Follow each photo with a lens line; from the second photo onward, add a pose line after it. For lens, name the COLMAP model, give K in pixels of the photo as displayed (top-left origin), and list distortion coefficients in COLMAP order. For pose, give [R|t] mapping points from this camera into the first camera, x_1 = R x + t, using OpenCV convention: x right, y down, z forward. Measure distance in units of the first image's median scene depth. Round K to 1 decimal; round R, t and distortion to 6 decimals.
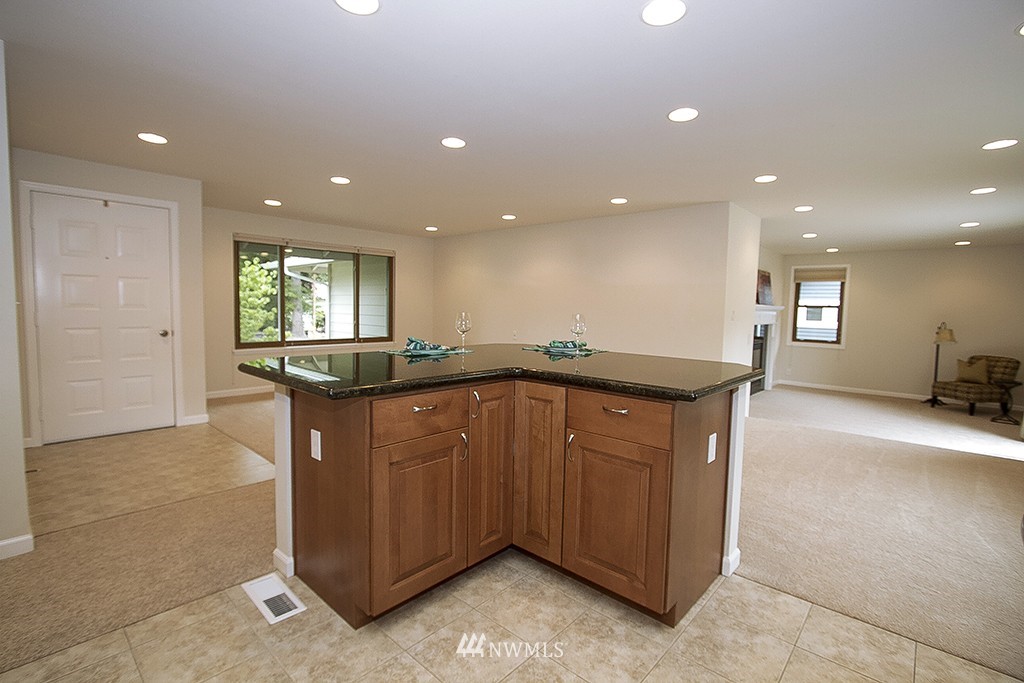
lens RADIAL K [[470.5, 0, 513.3], [0, 470.5, 340.7], [0, 0, 1]] dist [-0.021213, 0.003780]
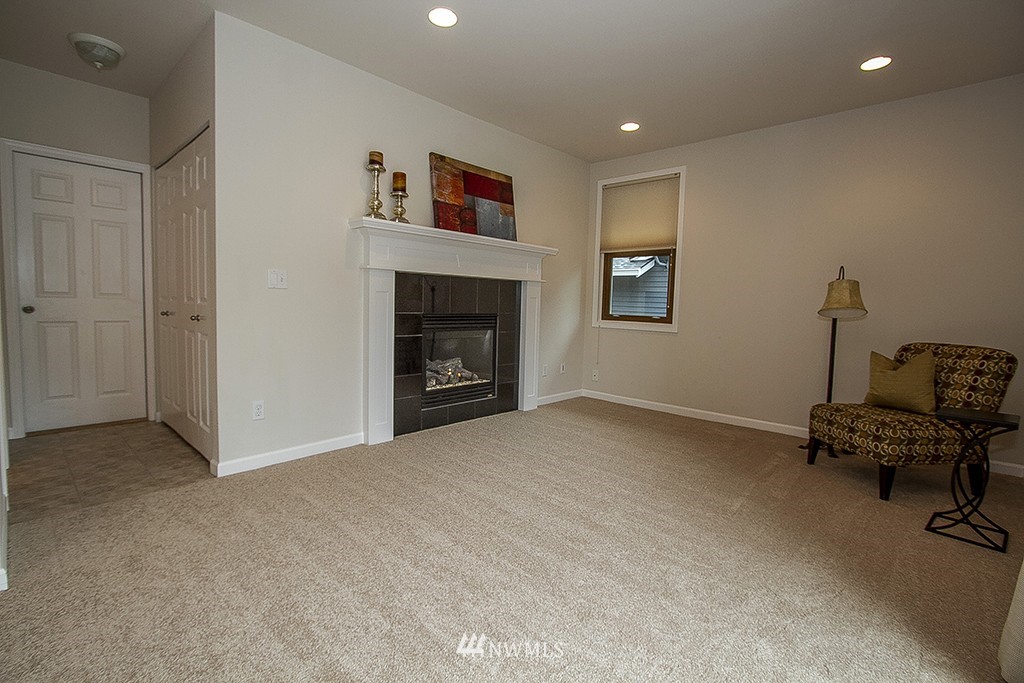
lens RADIAL K [[470.5, 0, 507.7], [0, 470.5, 339.2], [0, 0, 1]] dist [-0.021213, 0.003780]
pose [[0.999768, 0.015718, -0.014703, 0.654218], [-0.015701, 0.999876, 0.001294, 0.034100], [0.014721, -0.001063, 0.999891, 0.587149]]
